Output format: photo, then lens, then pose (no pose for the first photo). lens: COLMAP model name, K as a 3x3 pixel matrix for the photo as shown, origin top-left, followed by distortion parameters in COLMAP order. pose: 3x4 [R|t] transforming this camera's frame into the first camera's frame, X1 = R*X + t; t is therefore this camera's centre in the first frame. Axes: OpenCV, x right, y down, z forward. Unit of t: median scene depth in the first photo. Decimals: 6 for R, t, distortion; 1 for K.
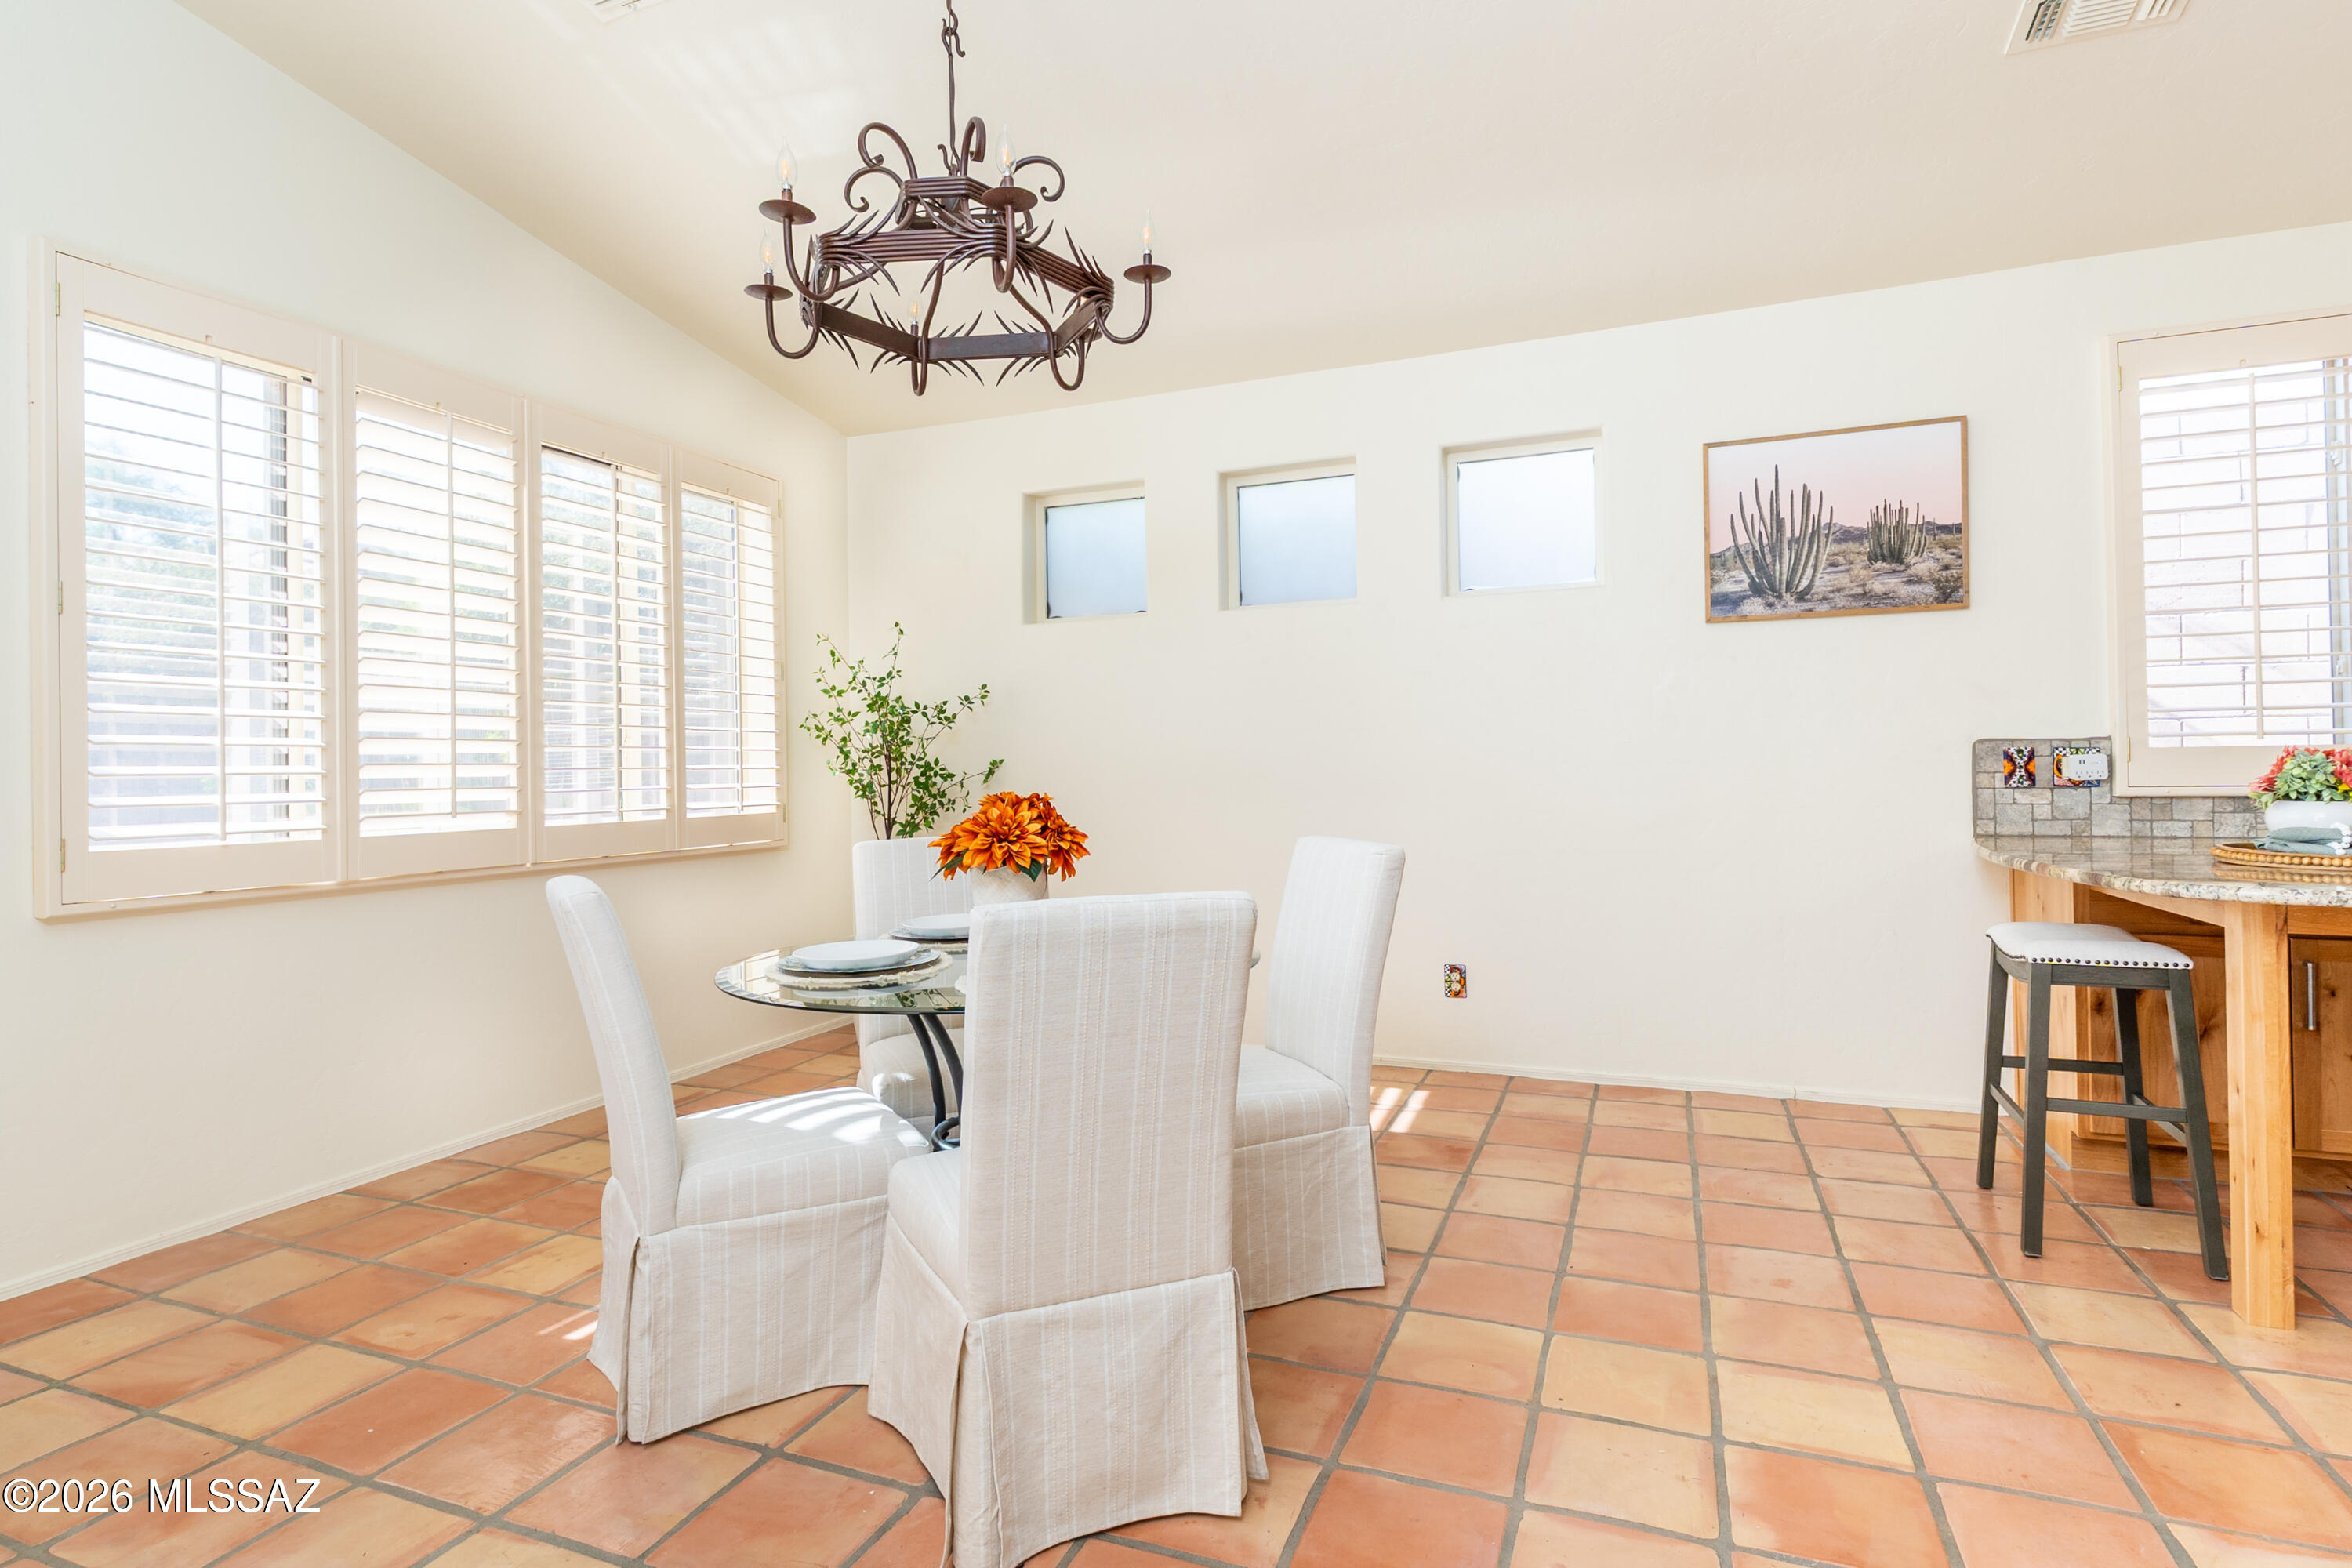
lens RADIAL K [[1137.2, 0, 1179.2], [0, 1137.2, 773.6], [0, 0, 1]] dist [-0.002490, -0.000375]
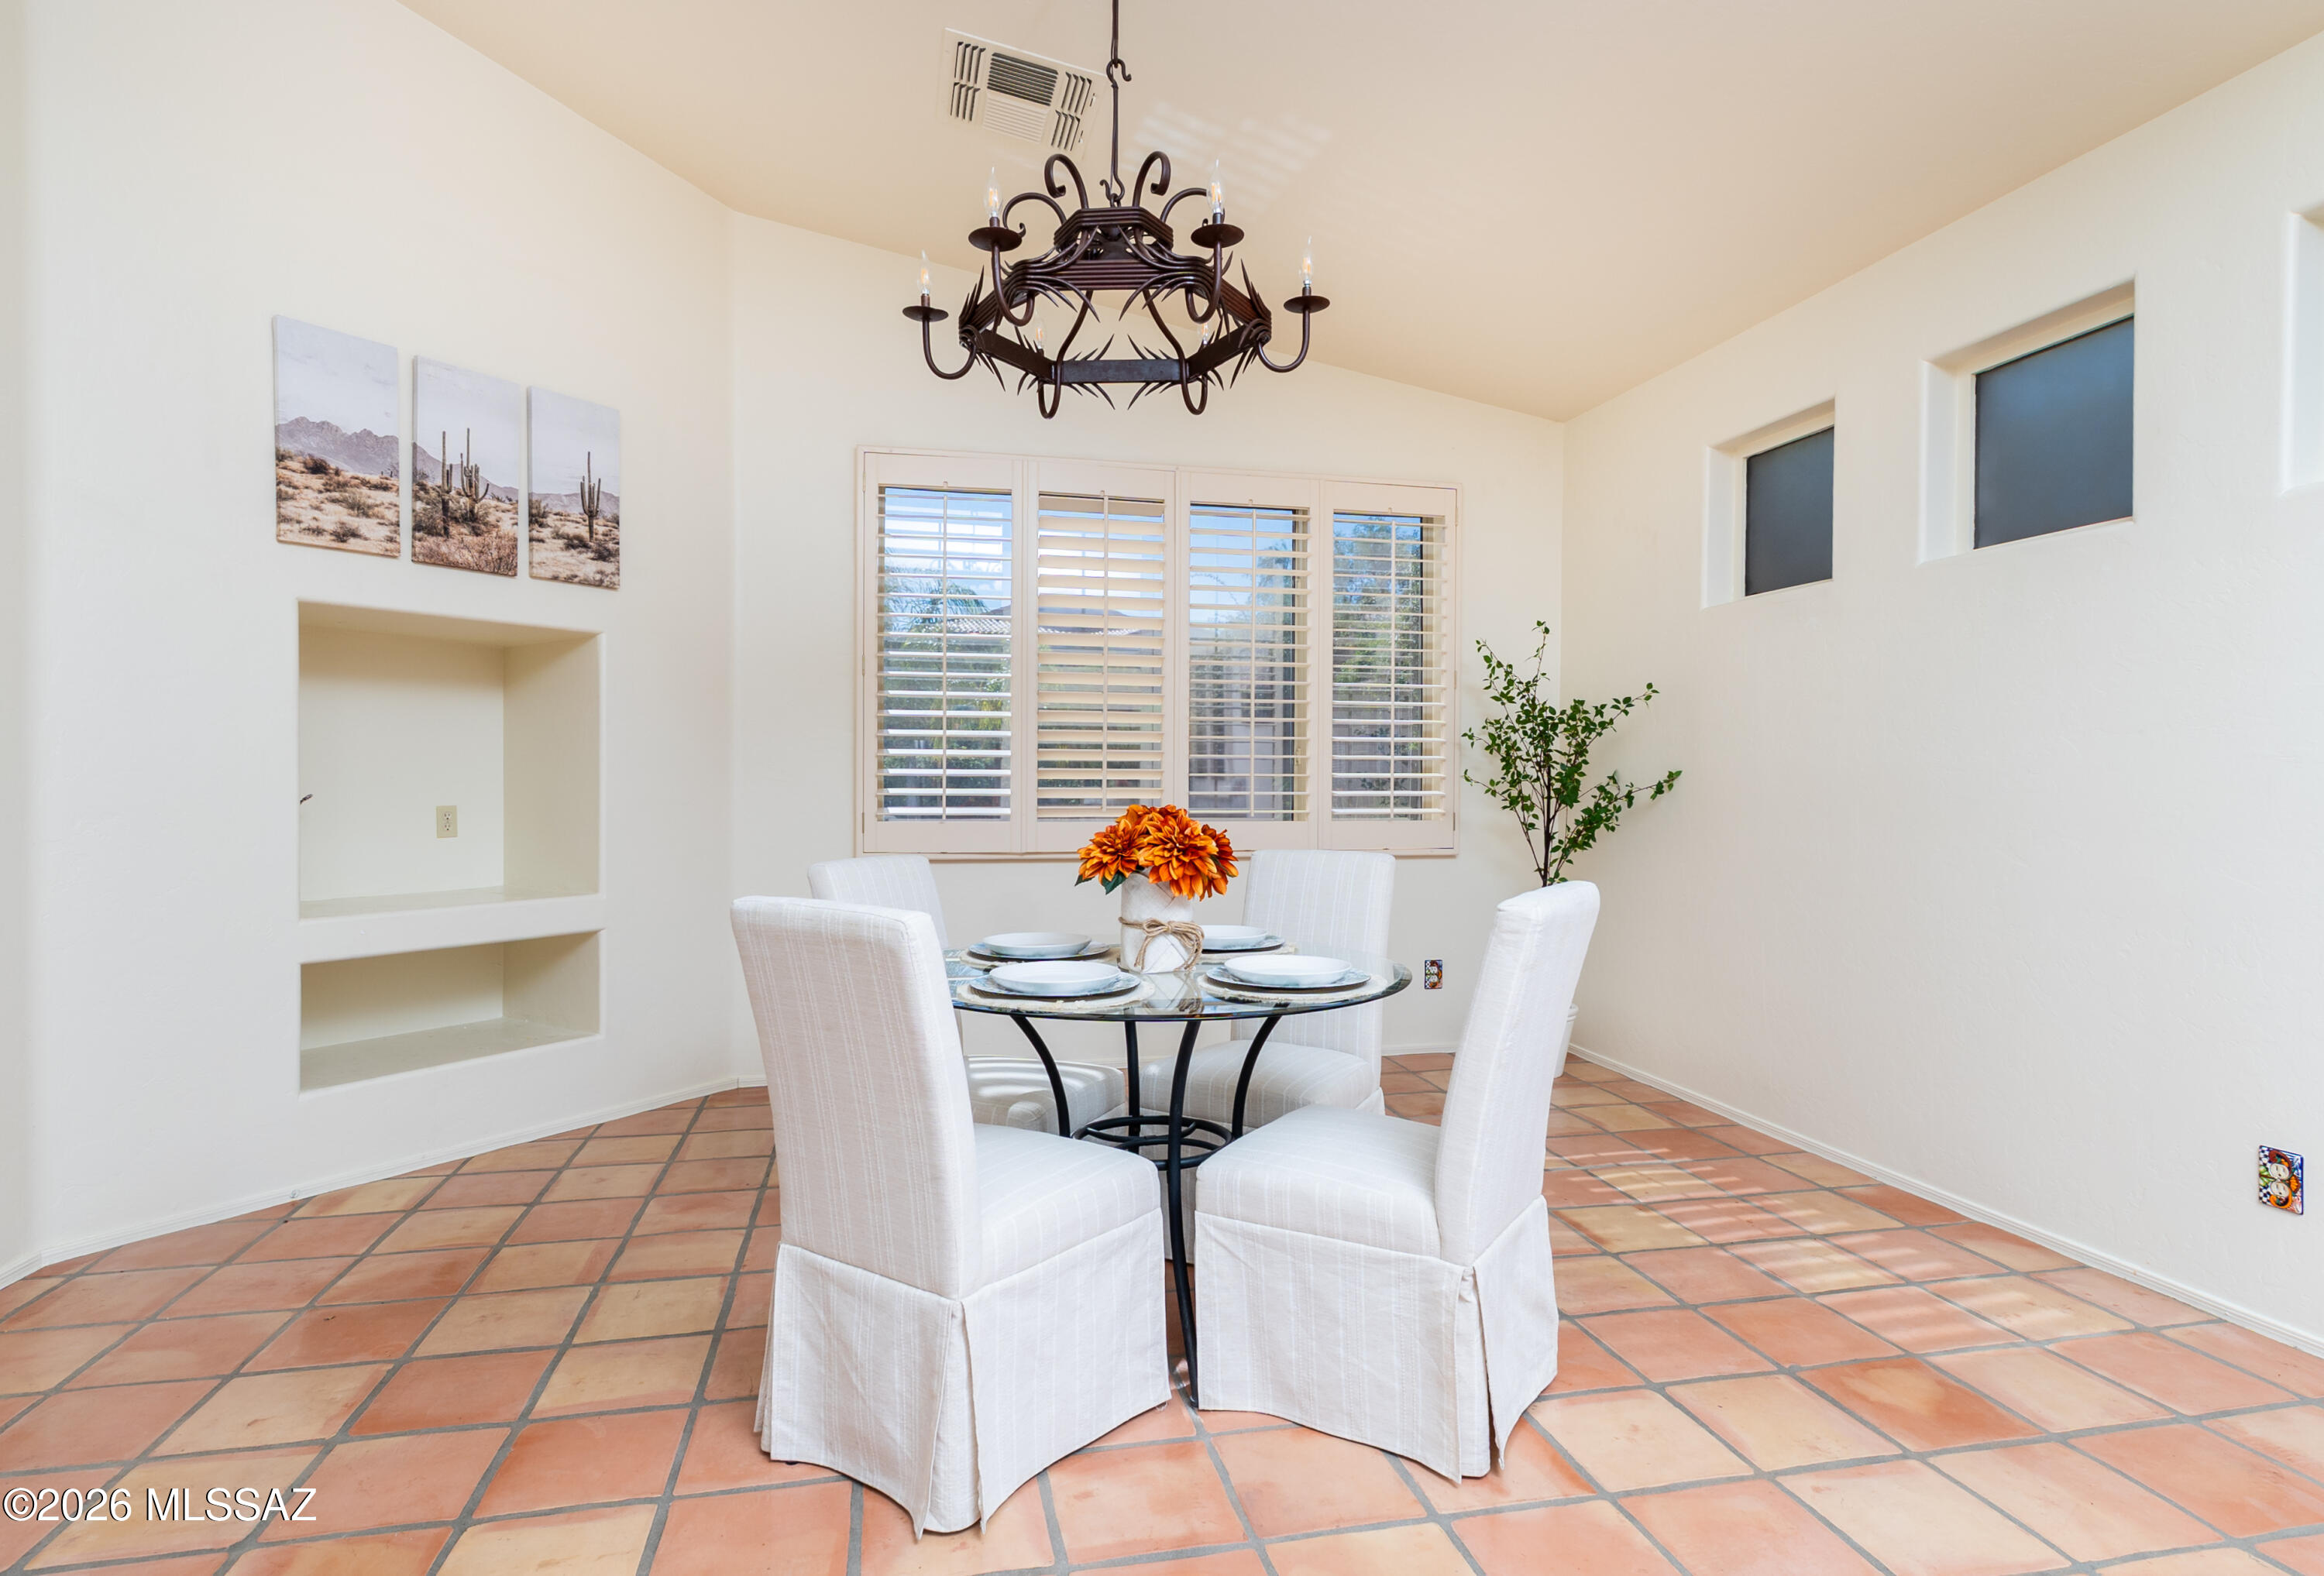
lens RADIAL K [[1167.5, 0, 1169.5], [0, 1167.5, 806.6], [0, 0, 1]] dist [0.014016, -0.000436]
pose [[0.585544, 0.034244, -0.809917, 0.442942], [-0.015656, 0.999399, 0.030937, -0.009416], [0.810489, -0.005435, 0.585728, 0.259331]]
